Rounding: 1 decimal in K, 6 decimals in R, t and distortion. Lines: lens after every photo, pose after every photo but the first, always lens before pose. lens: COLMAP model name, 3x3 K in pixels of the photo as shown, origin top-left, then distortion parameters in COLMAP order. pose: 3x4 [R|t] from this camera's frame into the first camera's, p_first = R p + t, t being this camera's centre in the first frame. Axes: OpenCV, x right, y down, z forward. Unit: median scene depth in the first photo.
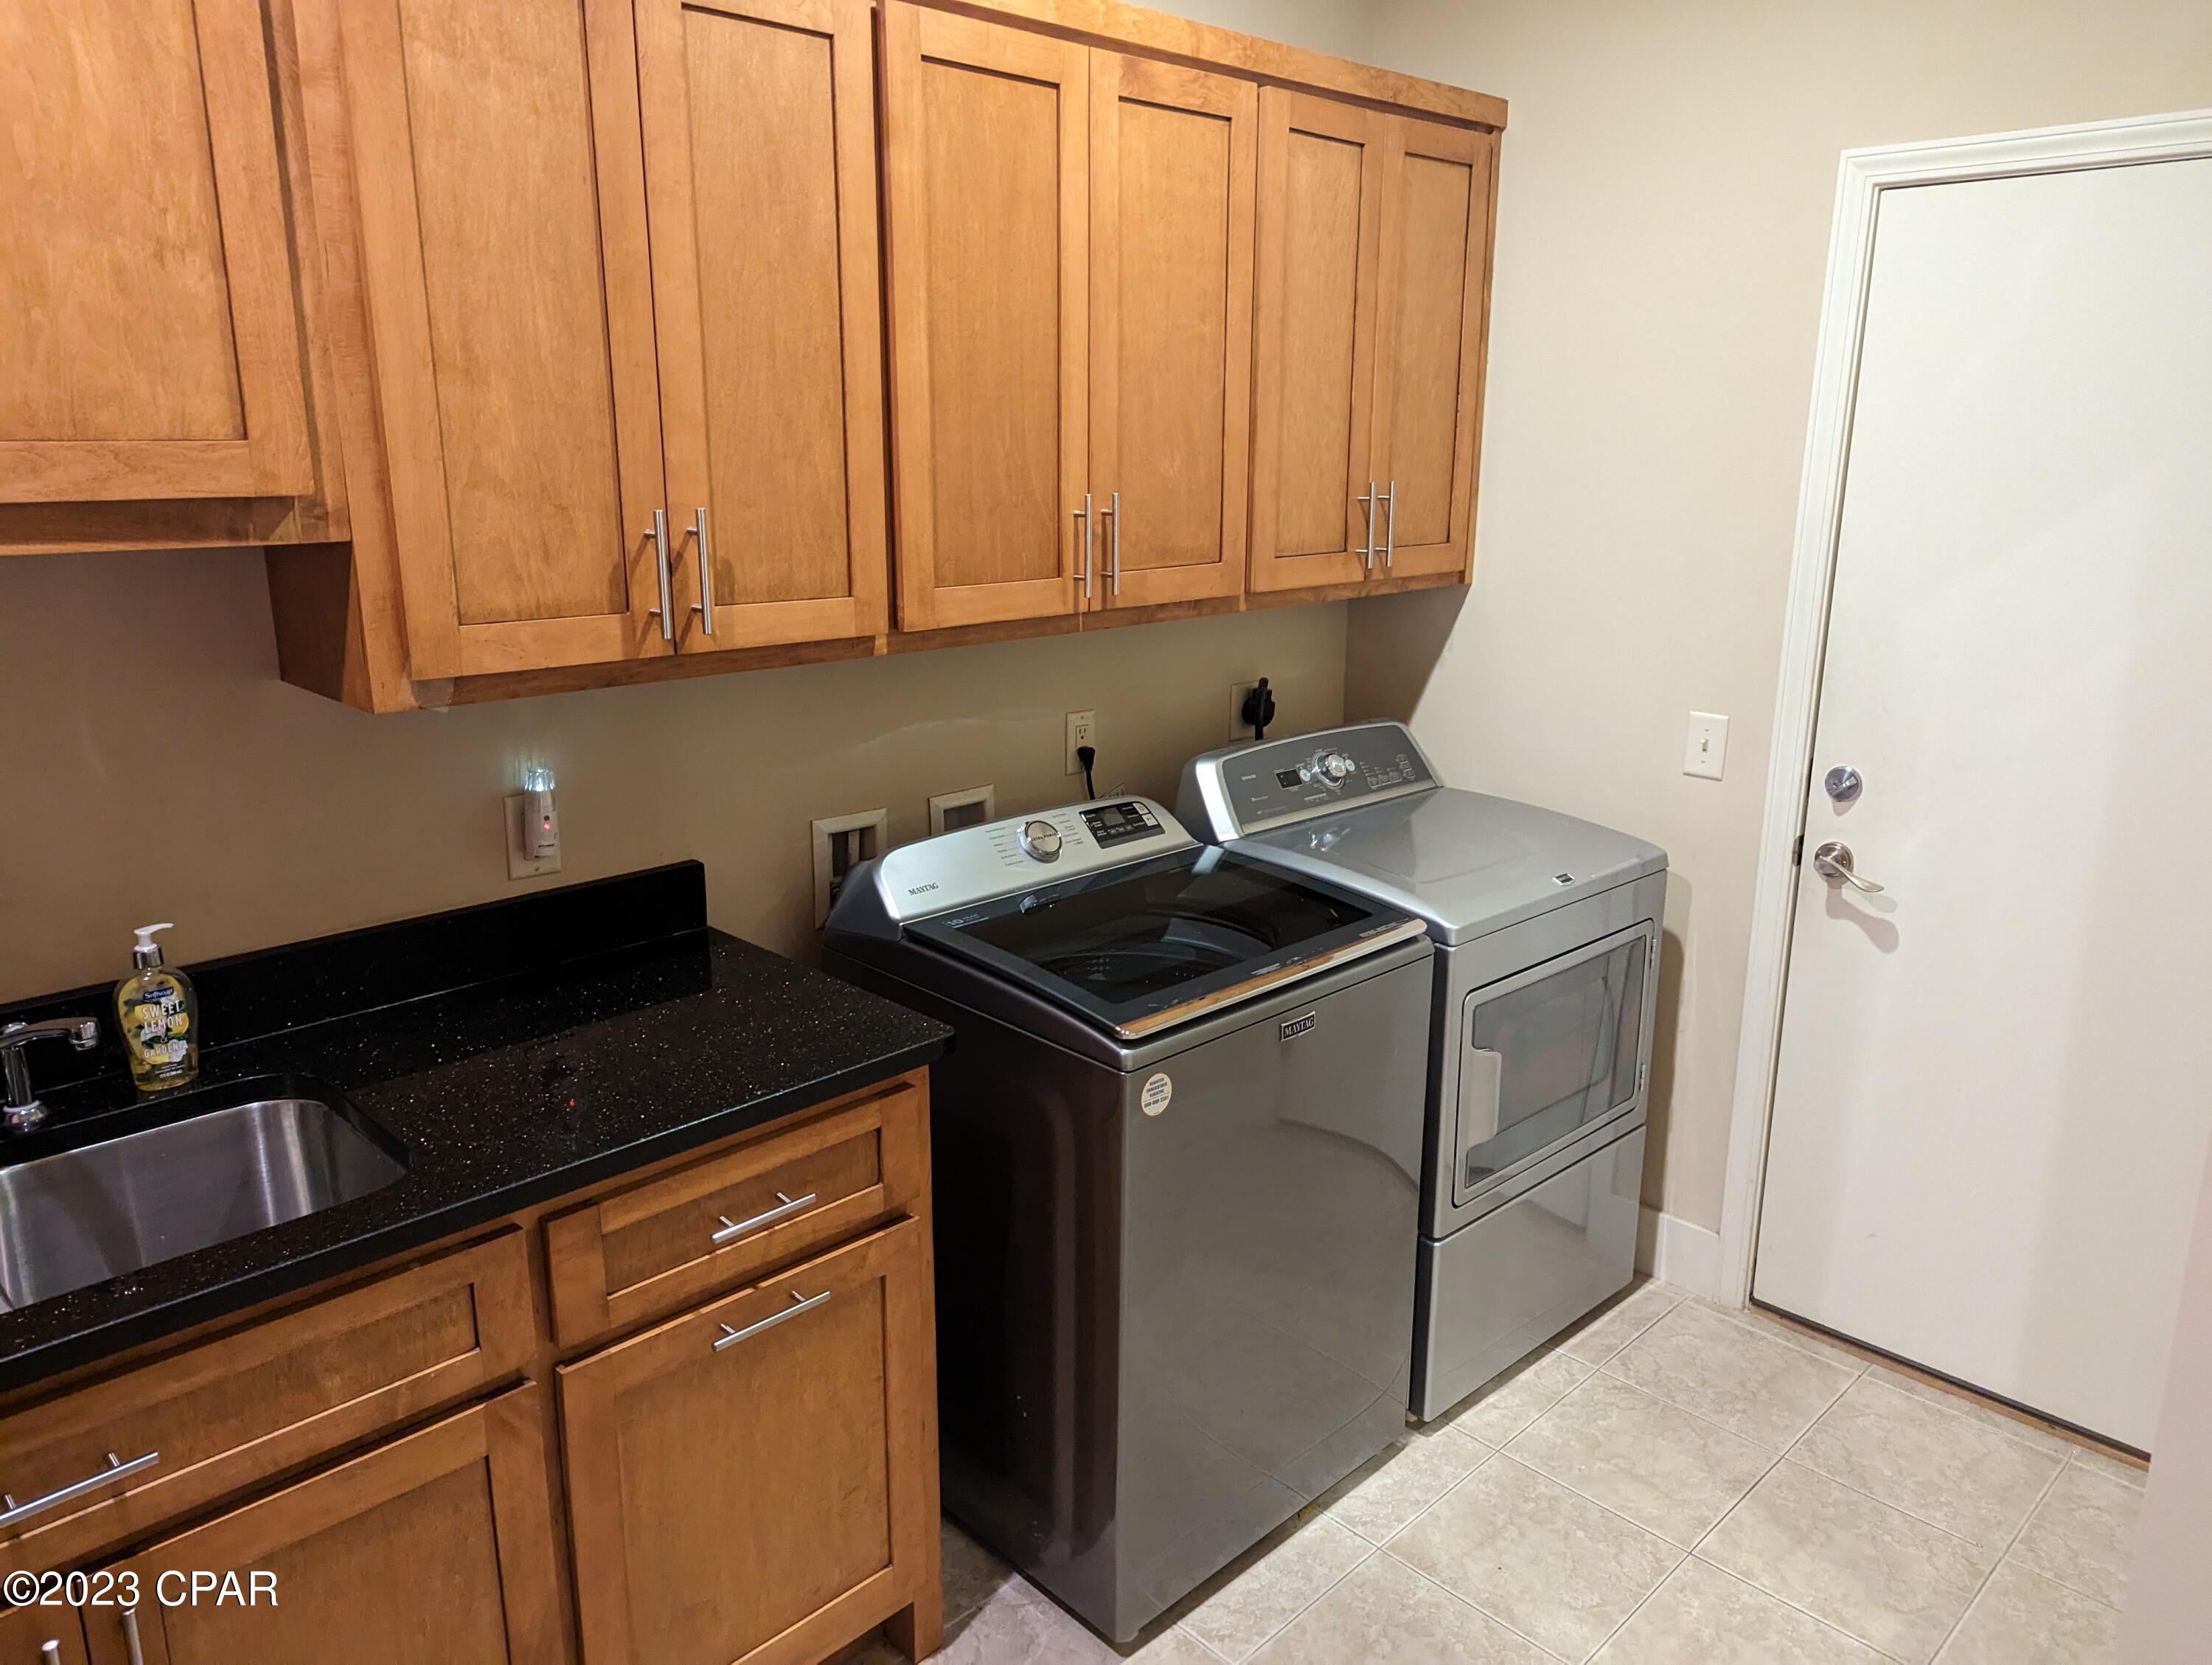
lens RADIAL K [[1544.7, 0, 1108.2], [0, 1544.7, 826.8], [0, 0, 1]] dist [0.045982, -0.042013]
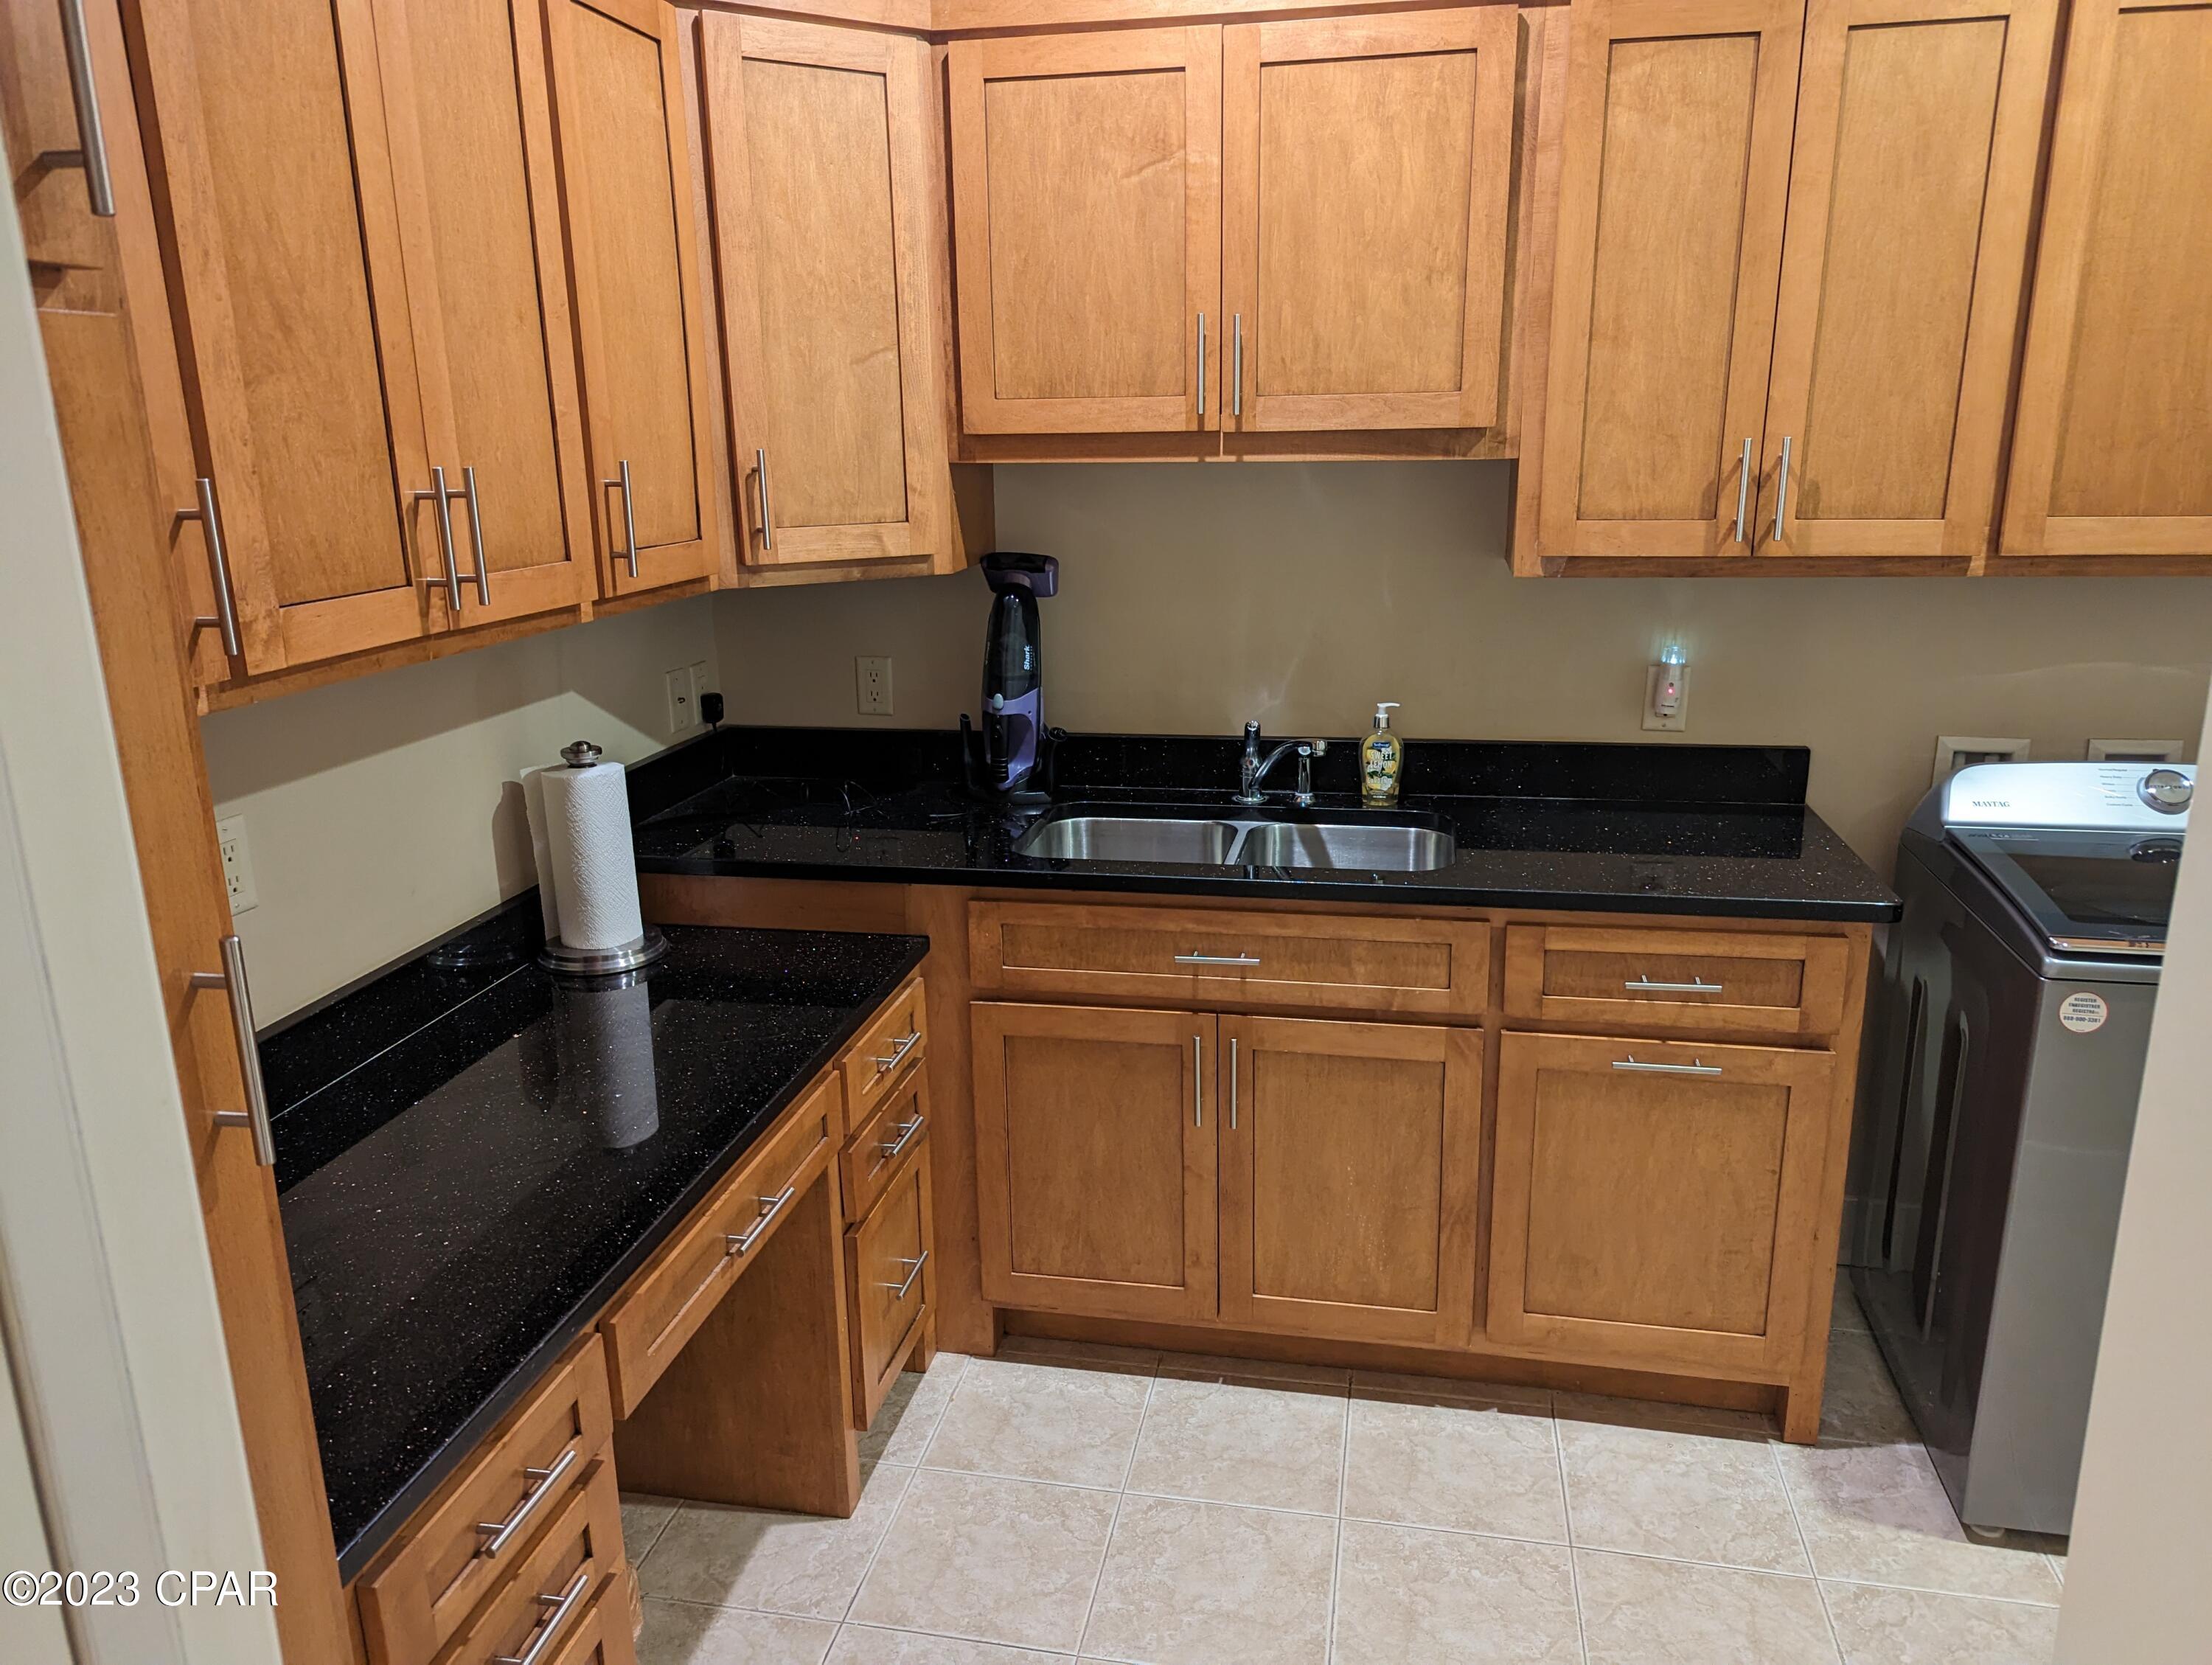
lens RADIAL K [[1560.4, 0, 1109.7], [0, 1560.4, 837.8], [0, 0, 1]] dist [0.056432, -0.042567]
pose [[0.572266, 0.205519, -0.793898, 0.513623], [-0.185825, 0.975404, 0.118557, 0.060393], [0.798737, 0.079680, 0.596381, -0.166759]]
